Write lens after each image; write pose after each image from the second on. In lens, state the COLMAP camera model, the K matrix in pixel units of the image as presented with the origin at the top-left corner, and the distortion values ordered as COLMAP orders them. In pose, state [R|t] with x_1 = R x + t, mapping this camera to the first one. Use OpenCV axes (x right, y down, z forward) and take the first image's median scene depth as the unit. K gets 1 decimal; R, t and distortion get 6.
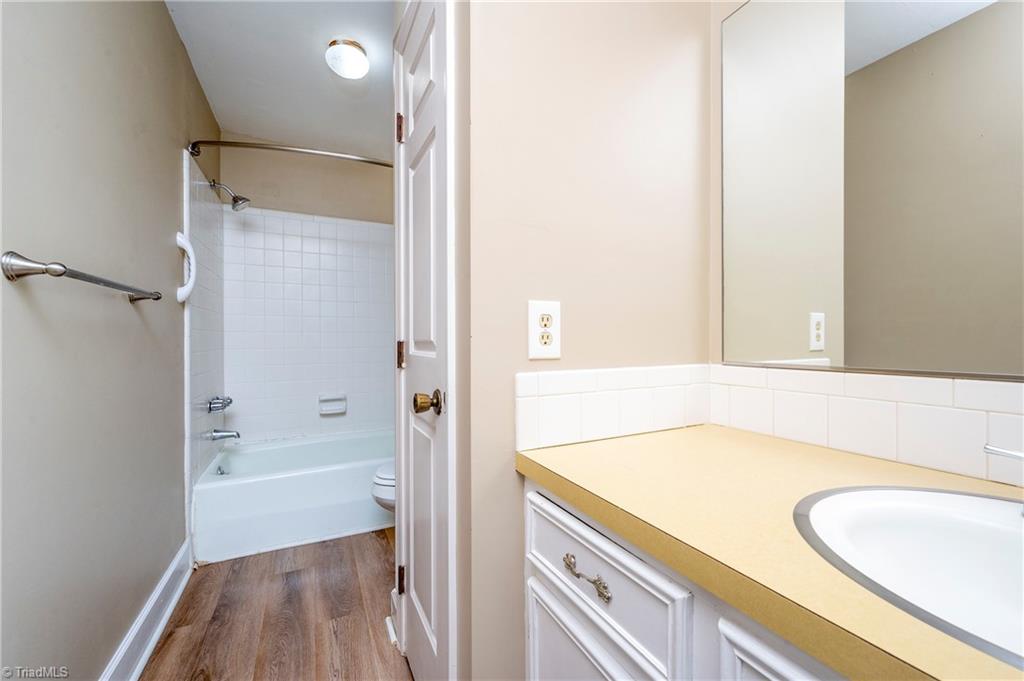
lens RADIAL K [[408.8, 0, 515.7], [0, 408.8, 341.0], [0, 0, 1]] dist [-0.000852, -0.000313]
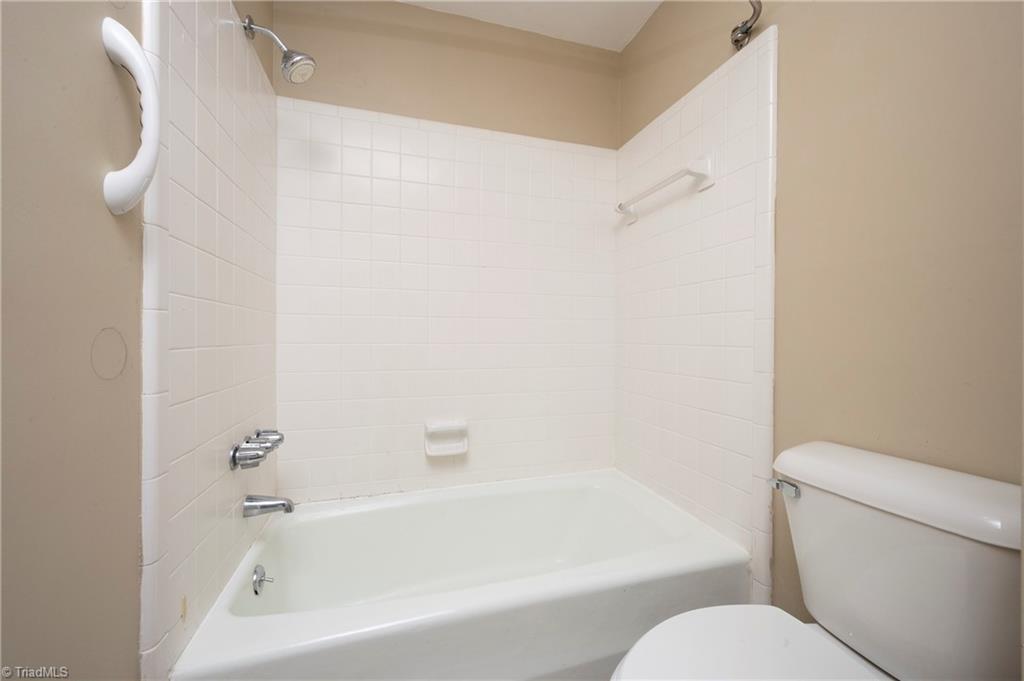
lens RADIAL K [[408.8, 0, 510.6], [0, 408.8, 341.7], [0, 0, 1]] dist [-0.000852, -0.000313]
pose [[0.983862, 0.007817, -0.178756, -0.309011], [-0.008708, 0.999953, -0.004202, 0.018019], [0.178715, 0.005691, 0.983884, 0.536048]]
